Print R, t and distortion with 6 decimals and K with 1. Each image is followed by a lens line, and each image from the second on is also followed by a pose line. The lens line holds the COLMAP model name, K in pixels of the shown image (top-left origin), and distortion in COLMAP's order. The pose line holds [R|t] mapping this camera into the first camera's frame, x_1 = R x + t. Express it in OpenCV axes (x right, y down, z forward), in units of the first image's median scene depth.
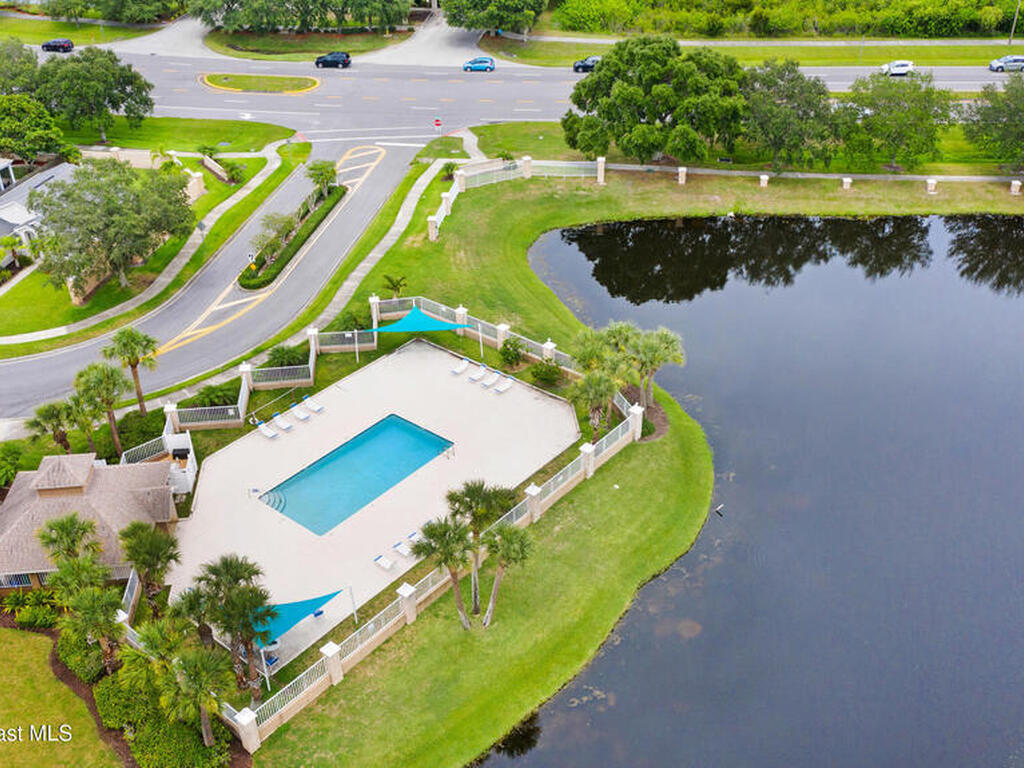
lens RADIAL K [[1085.6, 0, 514.5], [0, 1085.6, 368.1], [0, 0, 1]] dist [-0.007283, -0.007418]
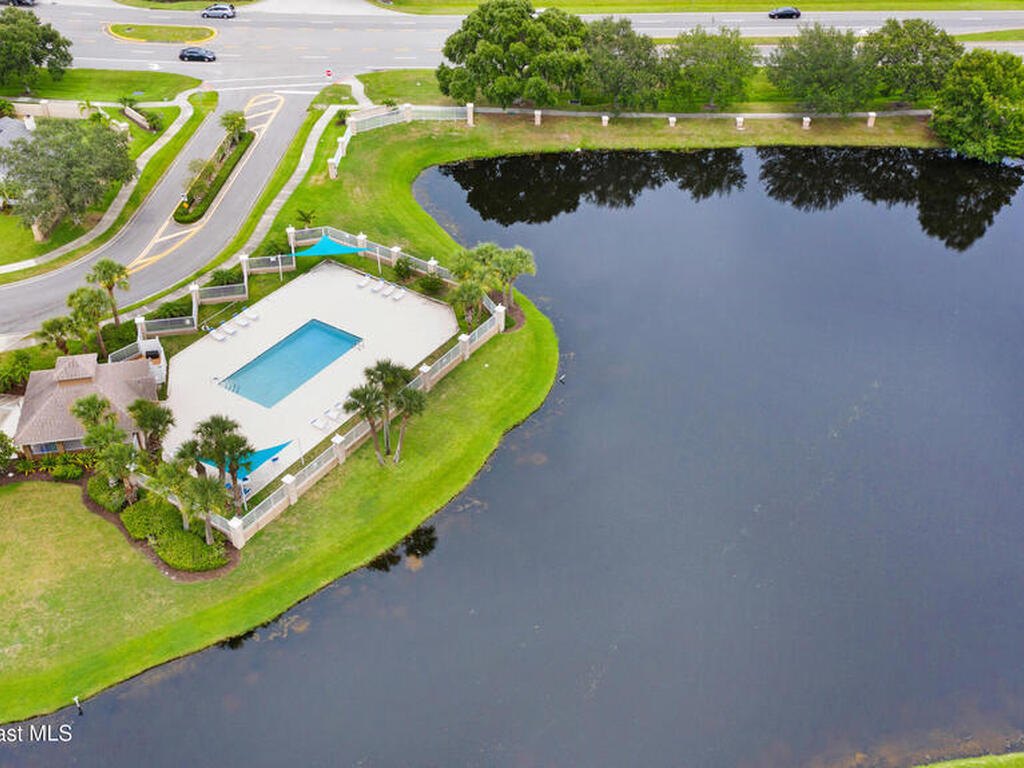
lens RADIAL K [[1085.6, 0, 514.5], [0, 1085.6, 368.1], [0, 0, 1]] dist [-0.007283, -0.007418]
pose [[0.993718, -0.040350, 0.104384, -0.009819], [0.032388, 0.996514, 0.076878, 0.007176], [-0.107122, -0.073014, 0.991561, -0.264240]]
